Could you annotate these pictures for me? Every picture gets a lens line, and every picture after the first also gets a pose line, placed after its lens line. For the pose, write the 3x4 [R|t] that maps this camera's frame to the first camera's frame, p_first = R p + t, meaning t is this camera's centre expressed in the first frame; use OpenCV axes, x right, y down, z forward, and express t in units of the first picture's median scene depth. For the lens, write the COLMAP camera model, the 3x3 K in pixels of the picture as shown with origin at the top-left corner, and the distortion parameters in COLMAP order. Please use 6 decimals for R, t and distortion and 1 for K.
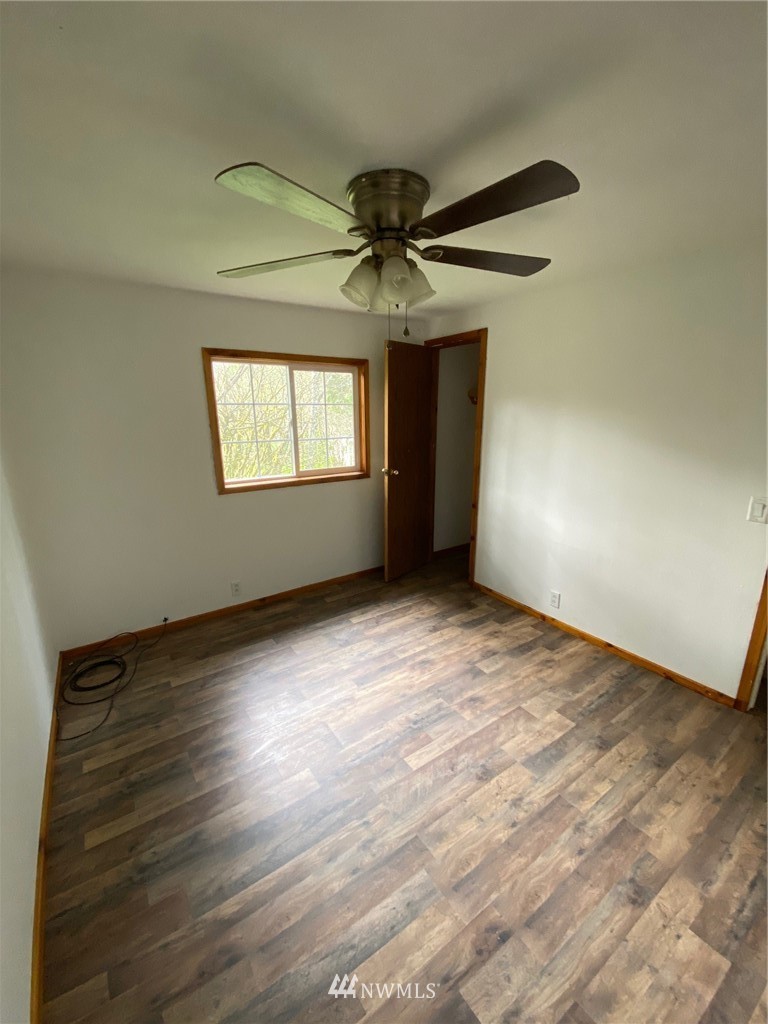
lens RADIAL K [[416.5, 0, 379.9], [0, 416.5, 509.7], [0, 0, 1]] dist [0.015180, -0.016860]
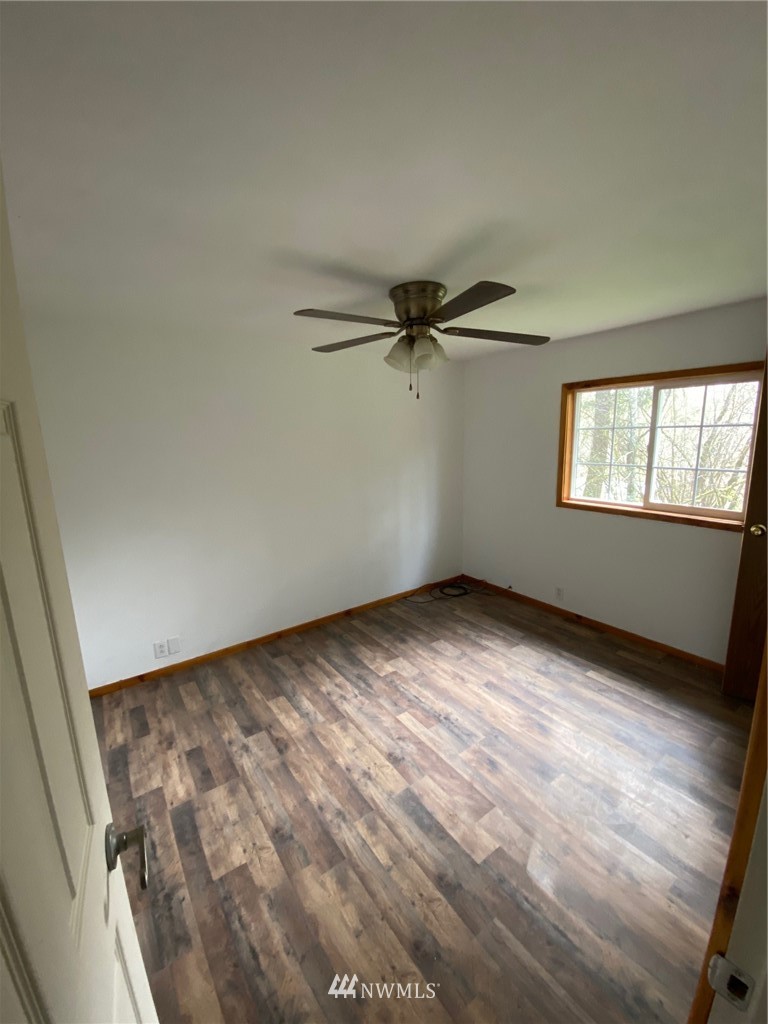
lens RADIAL K [[416.5, 0, 379.9], [0, 416.5, 509.7], [0, 0, 1]] dist [0.015180, -0.016860]
pose [[0.017606, 0.193730, -0.980897, 1.326340], [-0.227793, 0.956026, 0.184729, -0.227207], [0.973550, 0.220190, 0.060962, 0.802411]]
